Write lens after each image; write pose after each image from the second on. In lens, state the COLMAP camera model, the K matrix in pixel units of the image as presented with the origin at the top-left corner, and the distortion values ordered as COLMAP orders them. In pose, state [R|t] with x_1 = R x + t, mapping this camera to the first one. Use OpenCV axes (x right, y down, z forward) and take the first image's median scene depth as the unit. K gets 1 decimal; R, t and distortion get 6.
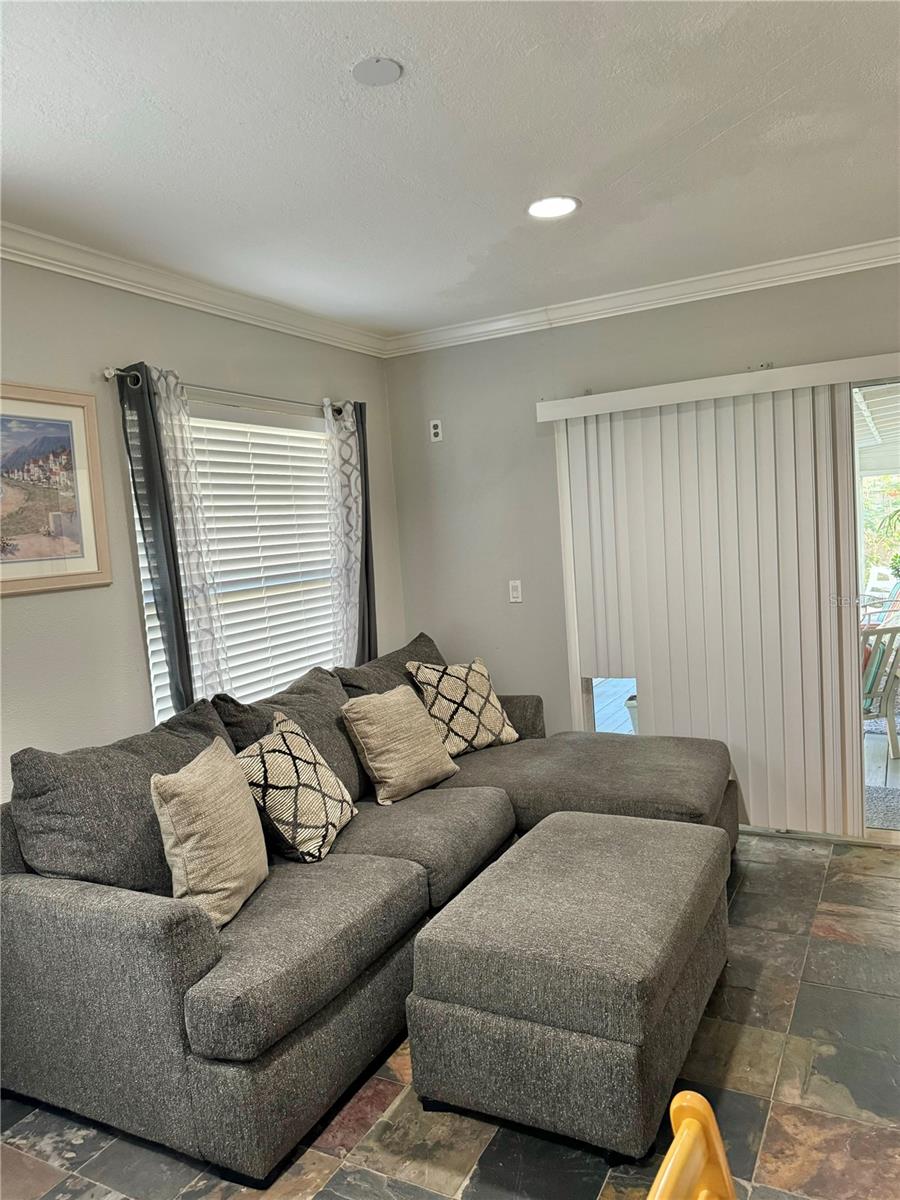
lens RADIAL K [[851.3, 0, 449.4], [0, 851.3, 605.4], [0, 0, 1]] dist [0.000151, -0.005226]
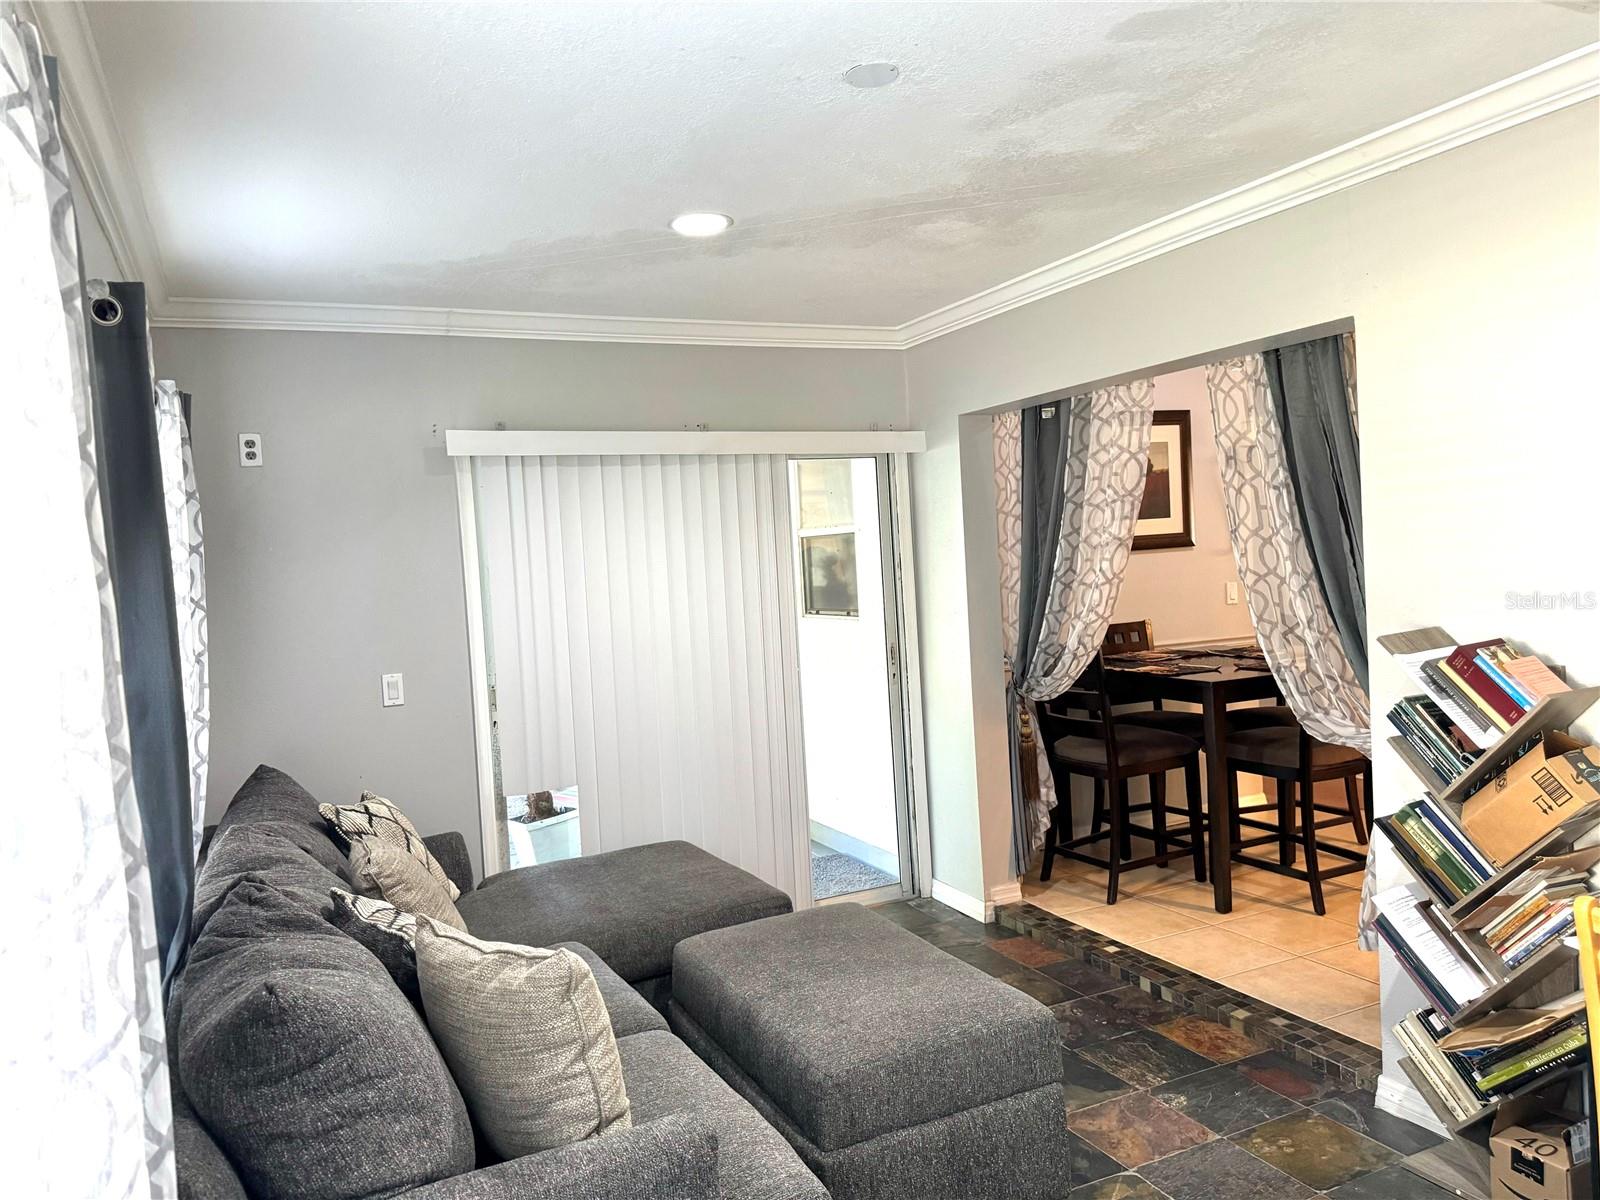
lens RADIAL K [[1135.0, 0, 789.9], [0, 1135.0, 602.6], [0, 0, 1]] dist [0.000151, -0.005226]
pose [[0.589995, 0.017954, 0.807208, -0.526116], [0.090293, 0.992014, -0.088060, 0.025782], [-0.802342, 0.124840, 0.583662, 0.204636]]
